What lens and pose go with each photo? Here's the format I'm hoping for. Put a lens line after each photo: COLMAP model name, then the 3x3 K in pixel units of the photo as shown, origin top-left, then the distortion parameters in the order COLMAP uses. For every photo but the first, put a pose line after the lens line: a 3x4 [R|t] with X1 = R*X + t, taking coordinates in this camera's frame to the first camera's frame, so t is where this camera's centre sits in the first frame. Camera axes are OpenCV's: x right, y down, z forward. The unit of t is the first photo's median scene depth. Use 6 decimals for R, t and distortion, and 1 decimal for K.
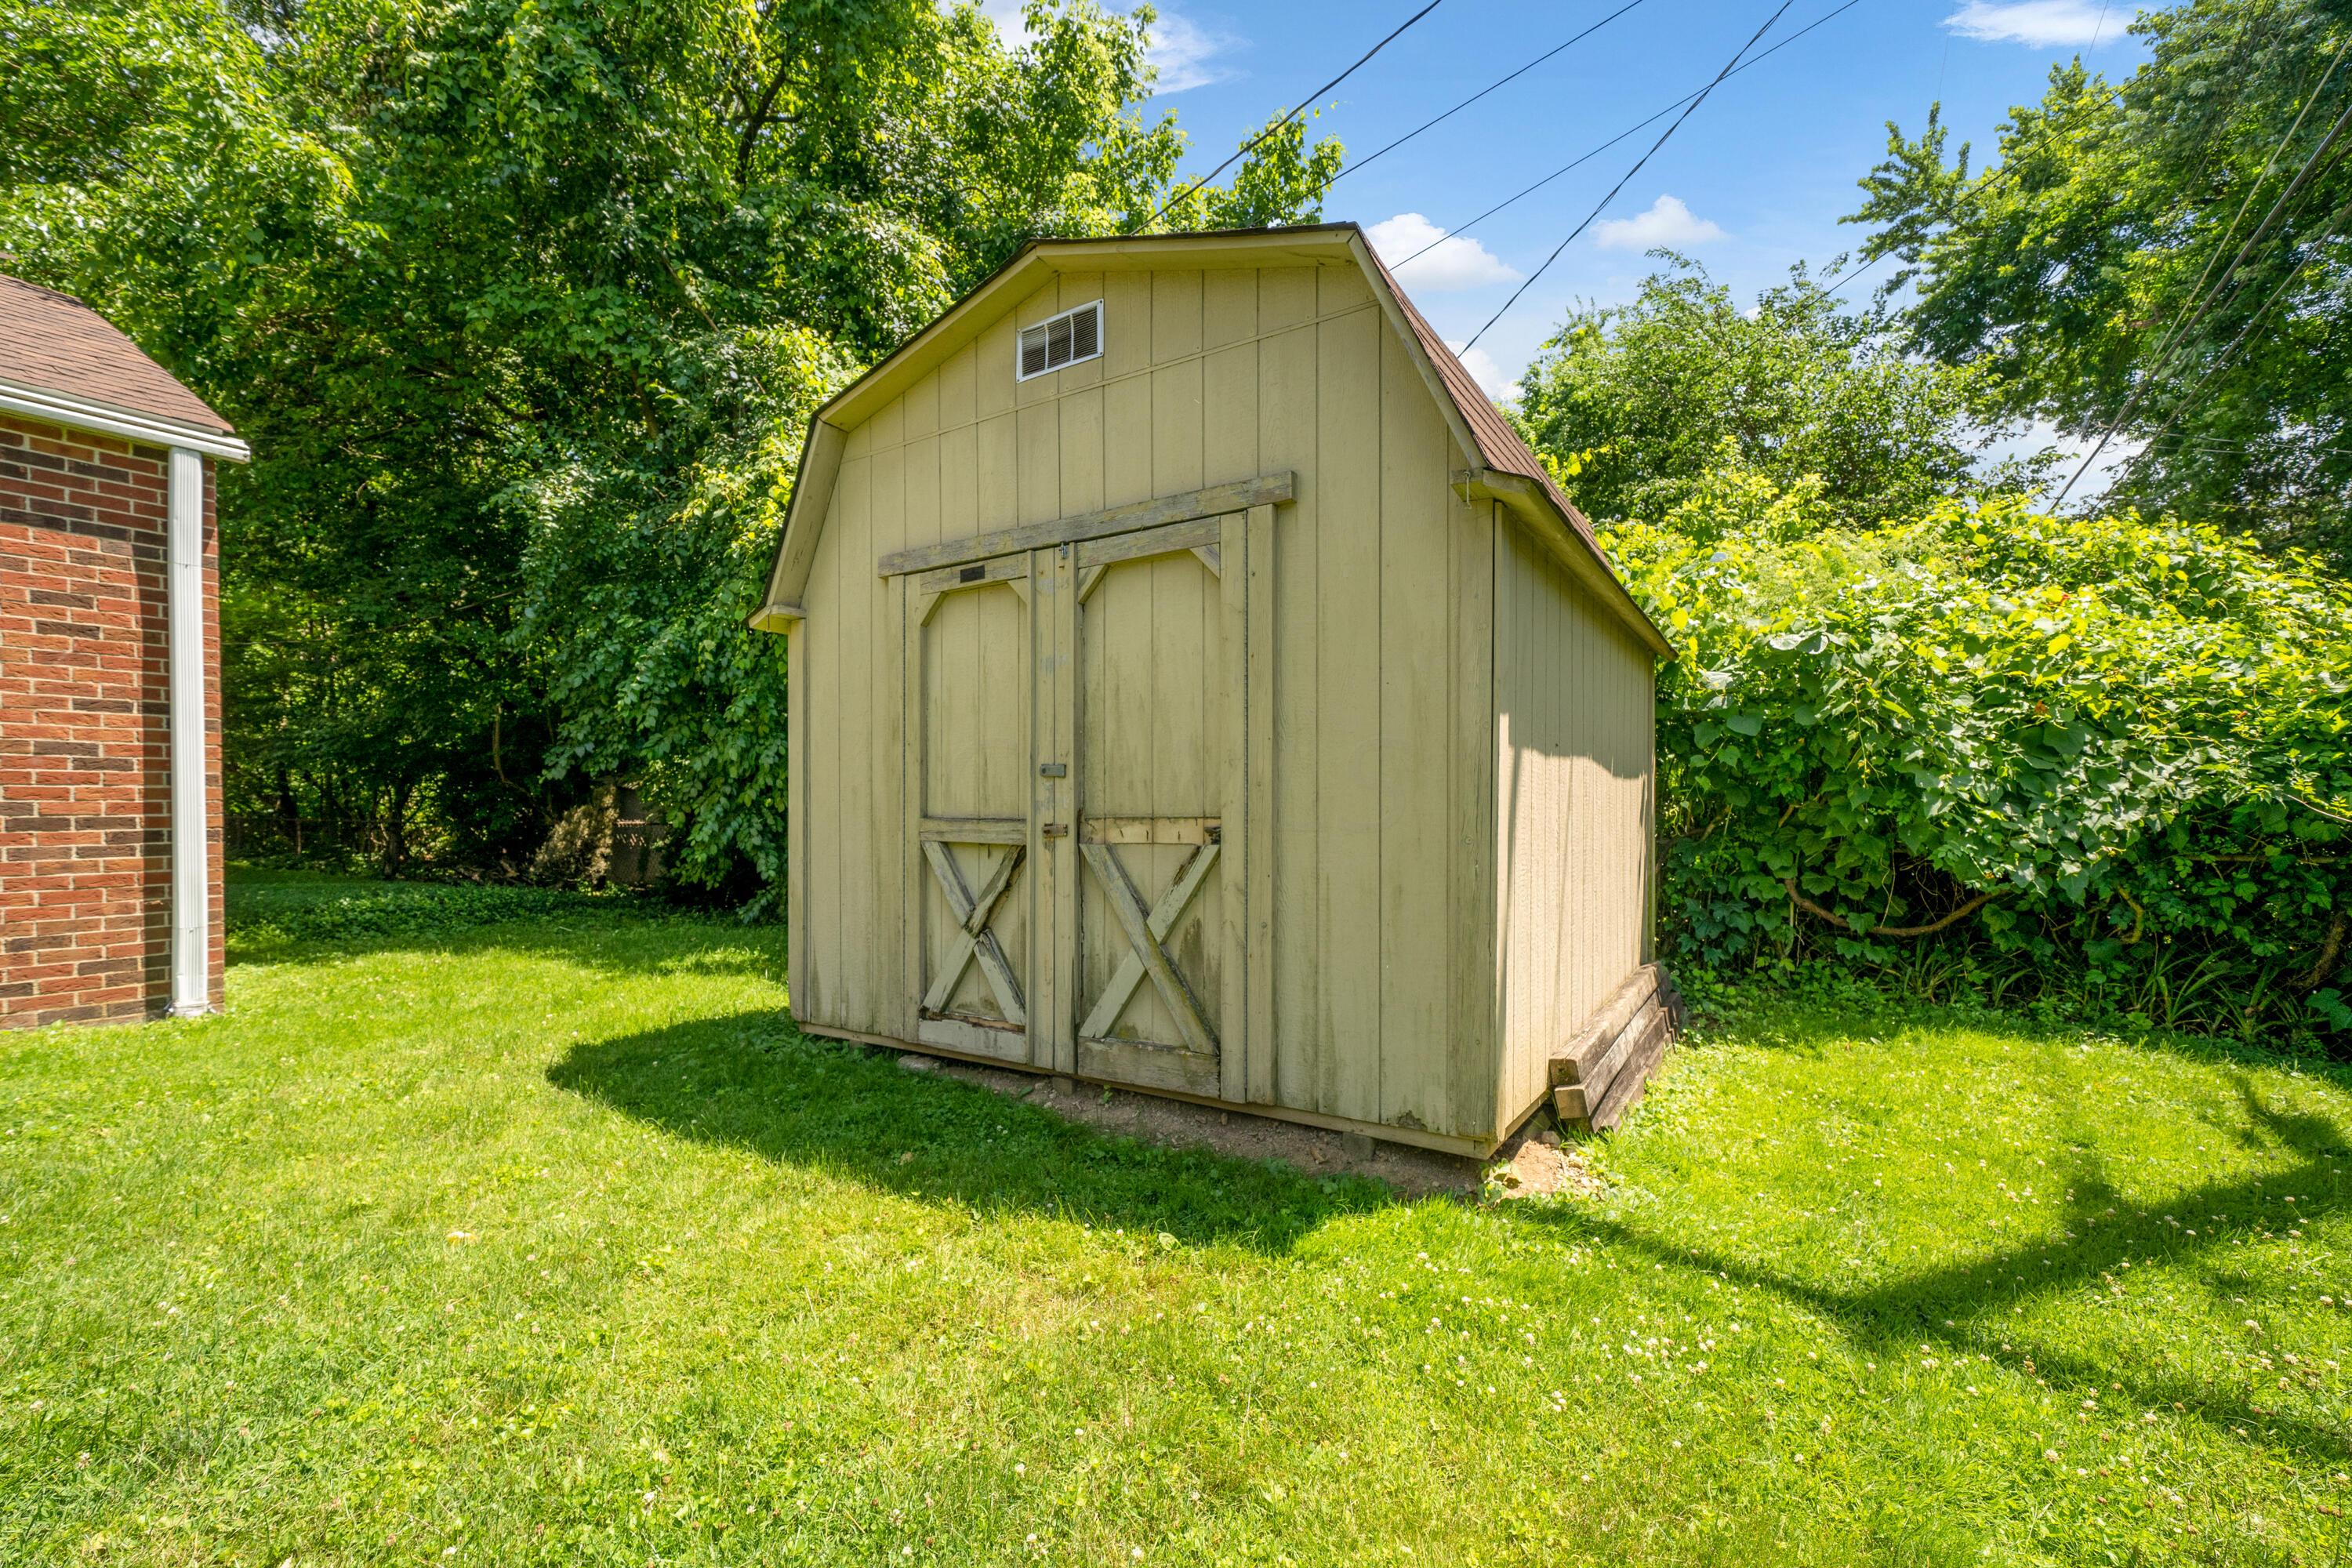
lens RADIAL K [[983.3, 0, 1176.3], [0, 983.3, 822.4], [0, 0, 1]] dist [-0.000230, -0.000006]
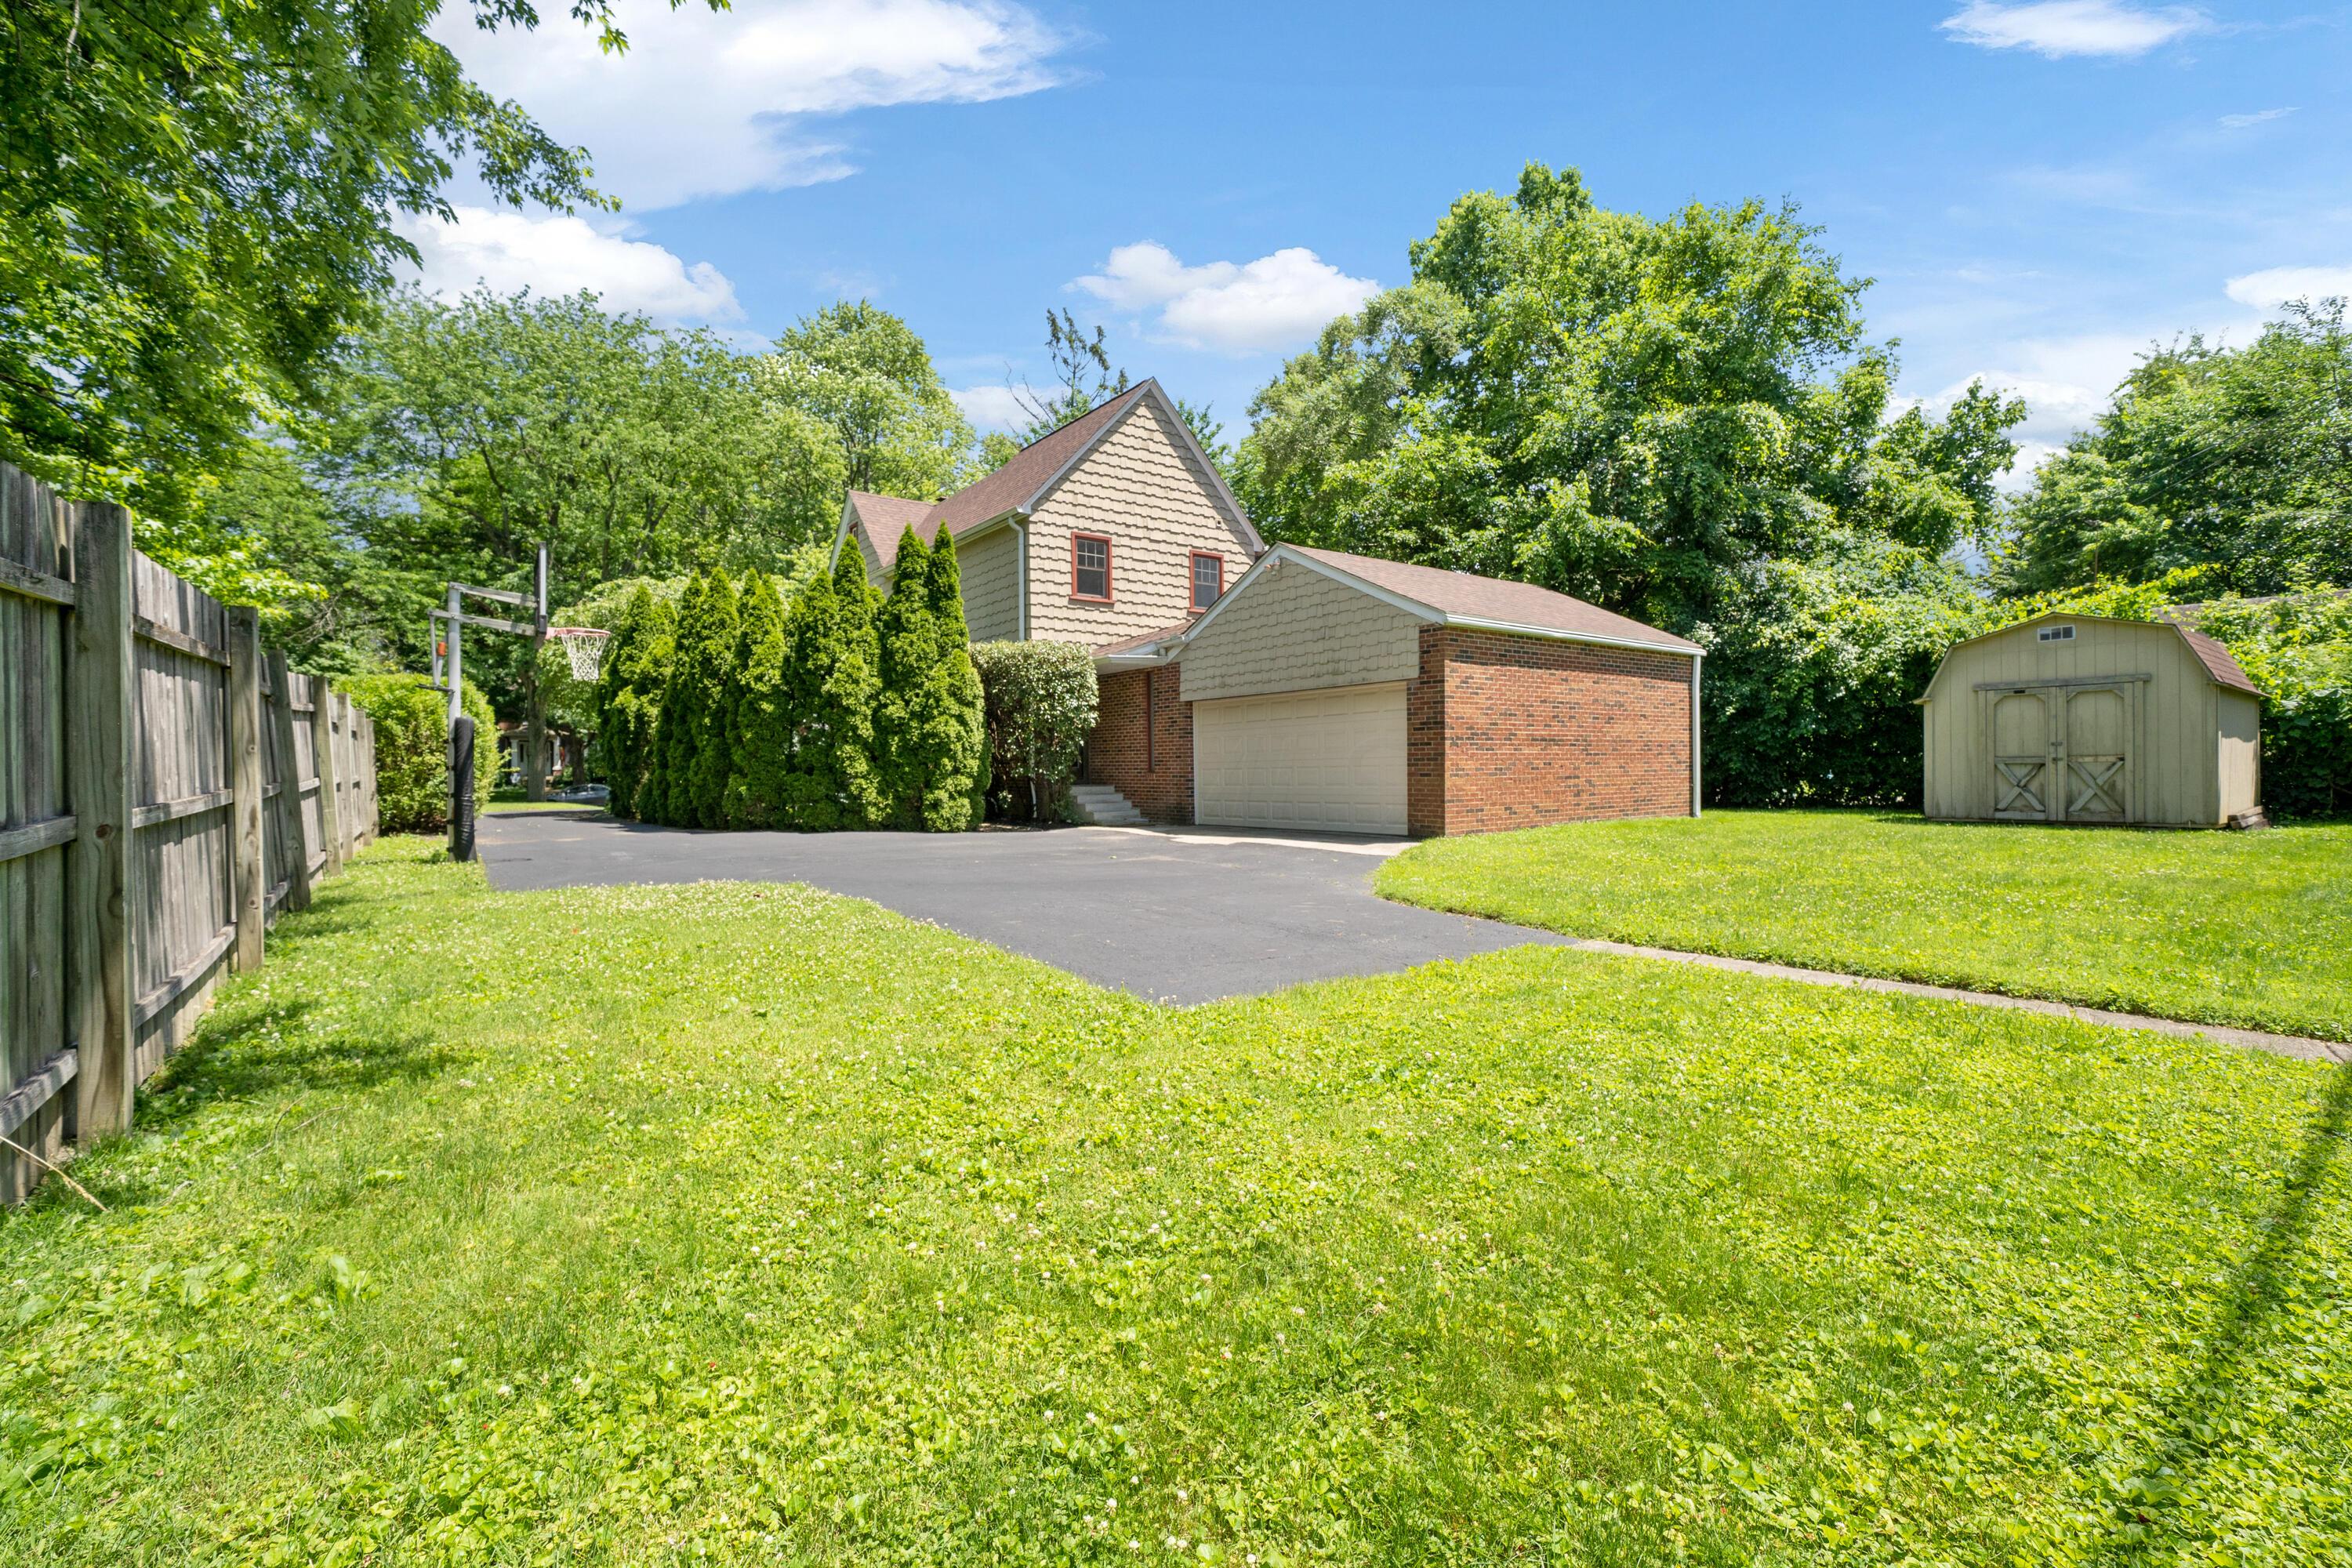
lens RADIAL K [[966.7, 0, 1180.0], [0, 966.7, 775.7], [0, 0, 1]] dist [0.000365, 0.000273]
pose [[0.931562, -0.005262, -0.363543, -1.468087], [0.003099, 0.999974, -0.006533, 0.065645], [0.363568, 0.004959, 0.931554, -2.860917]]
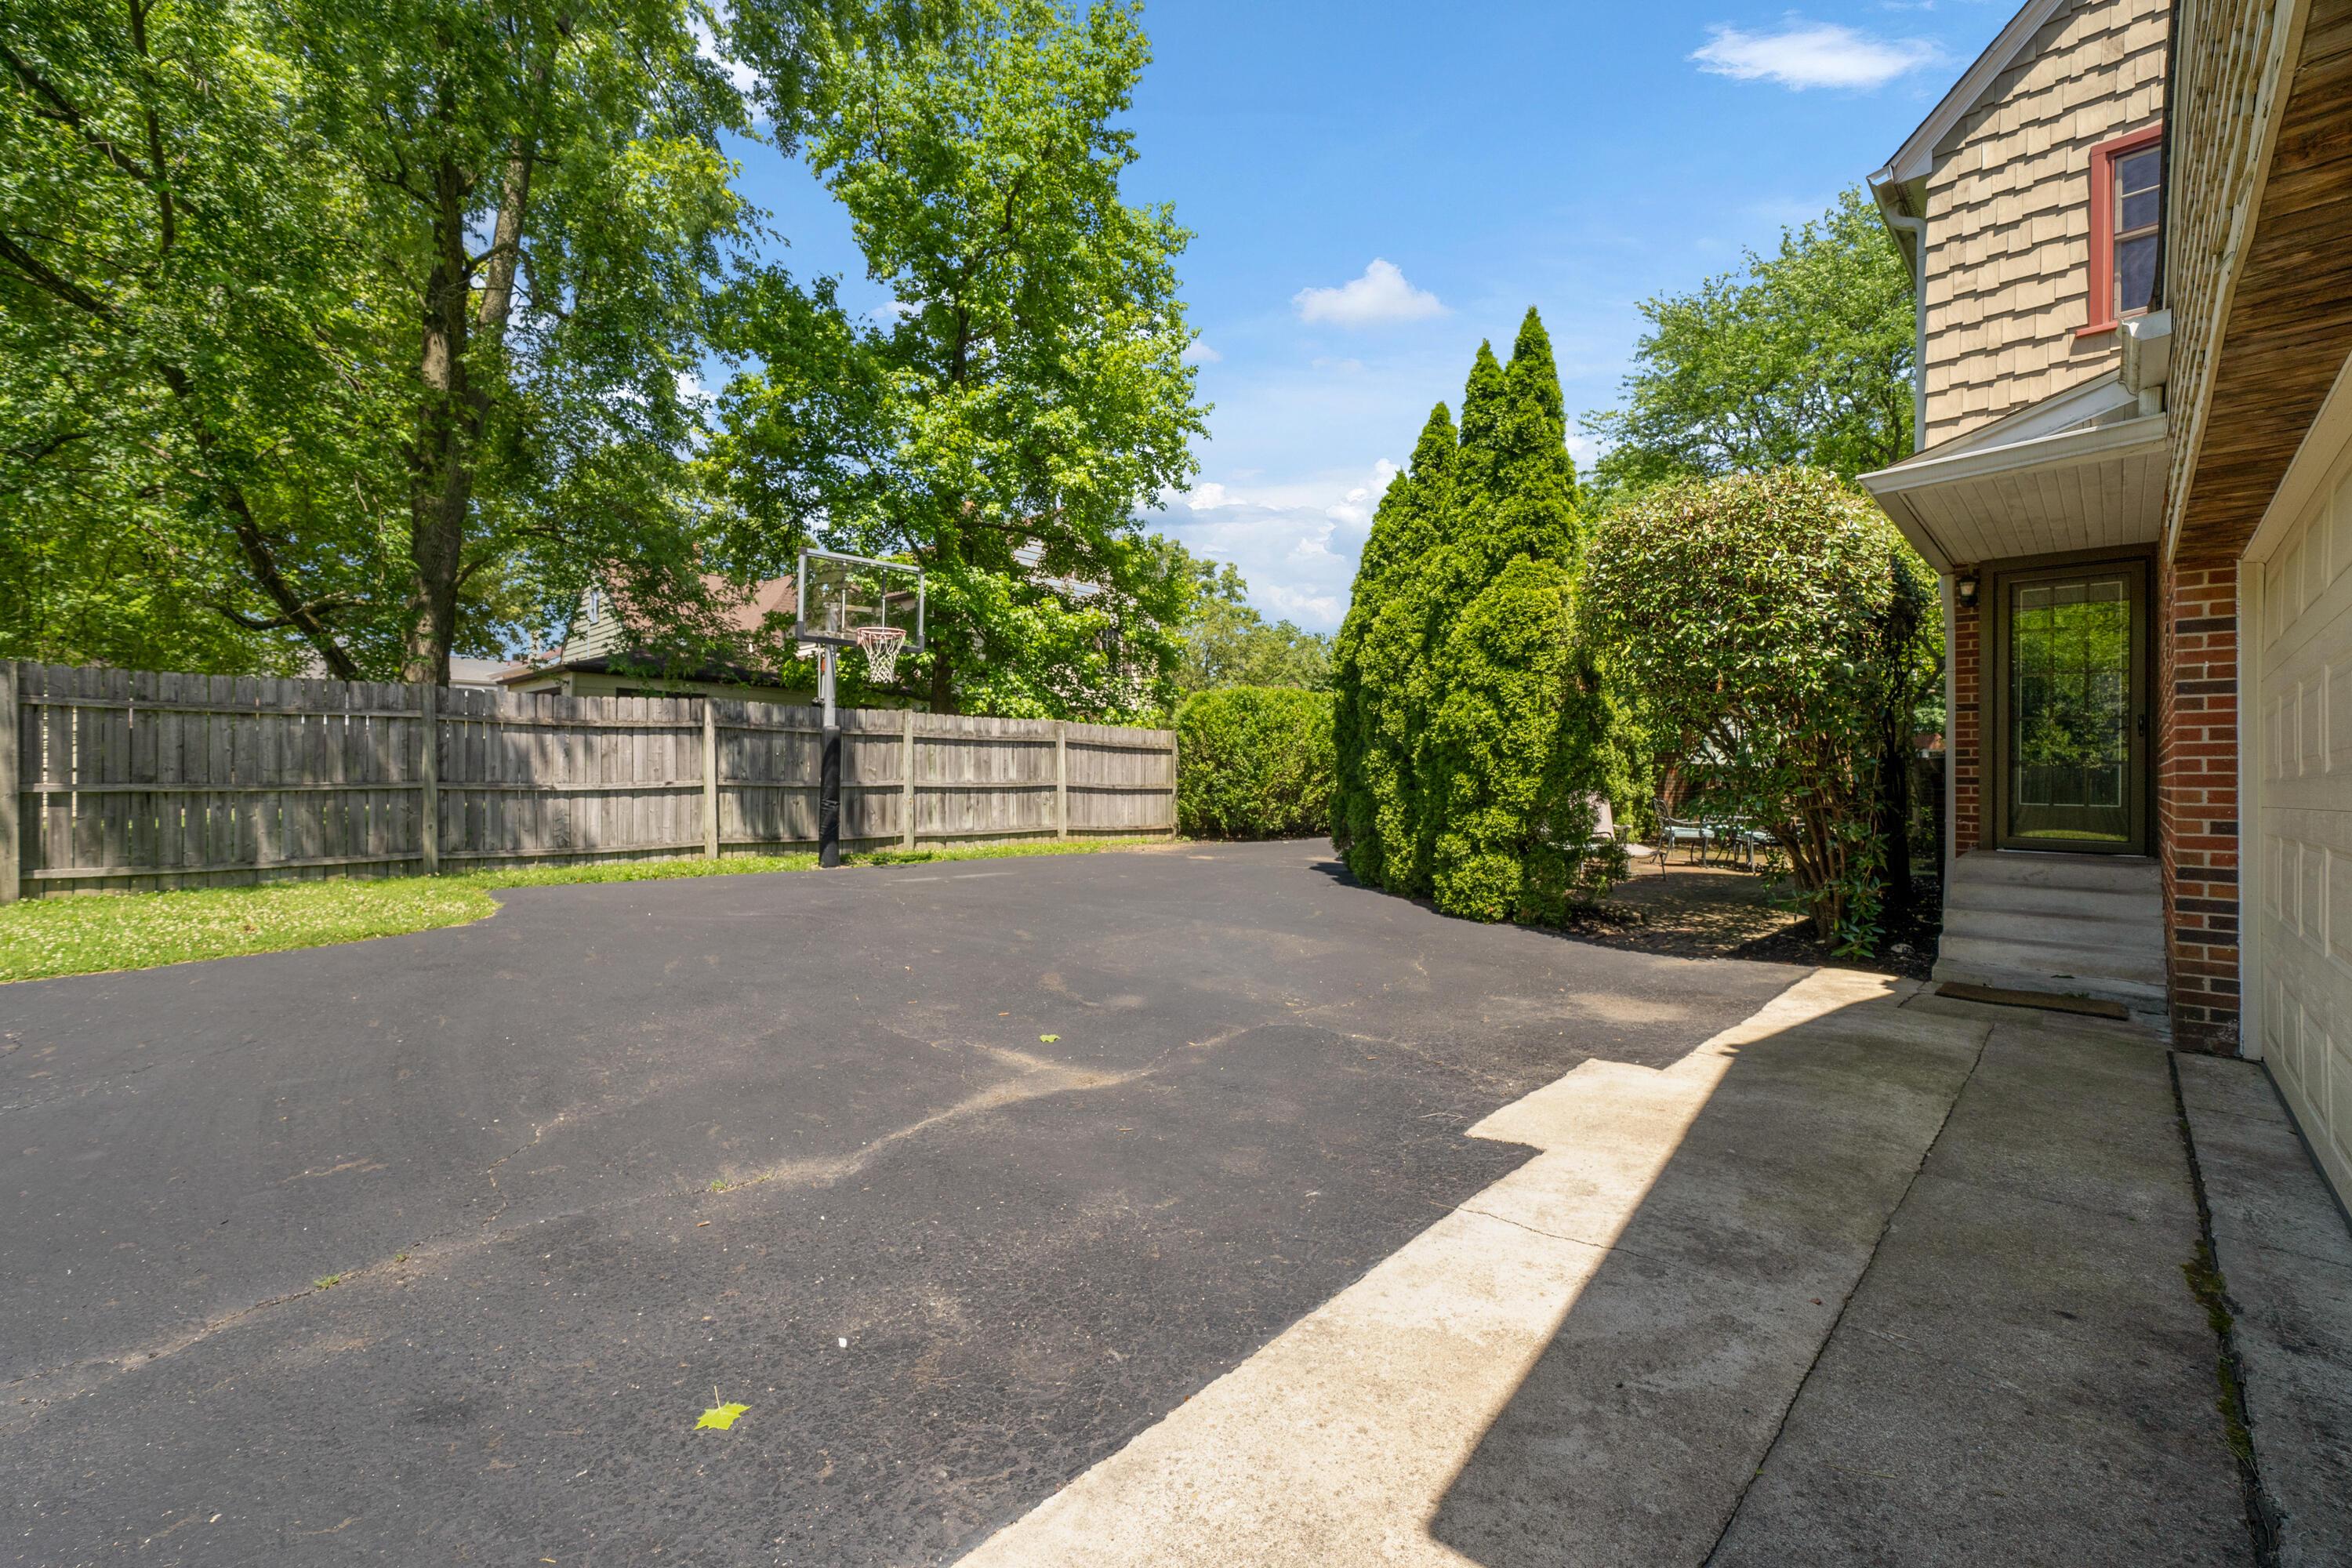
lens RADIAL K [[966.7, 0, 1180.0], [0, 966.7, 775.7], [0, 0, 1]] dist [0.000365, 0.000273]
pose [[-0.197168, 0.002013, -0.980368, -1.659345], [-0.031944, 0.999454, 0.008477, -0.010319], [0.979849, 0.032988, -0.196996, -0.291041]]
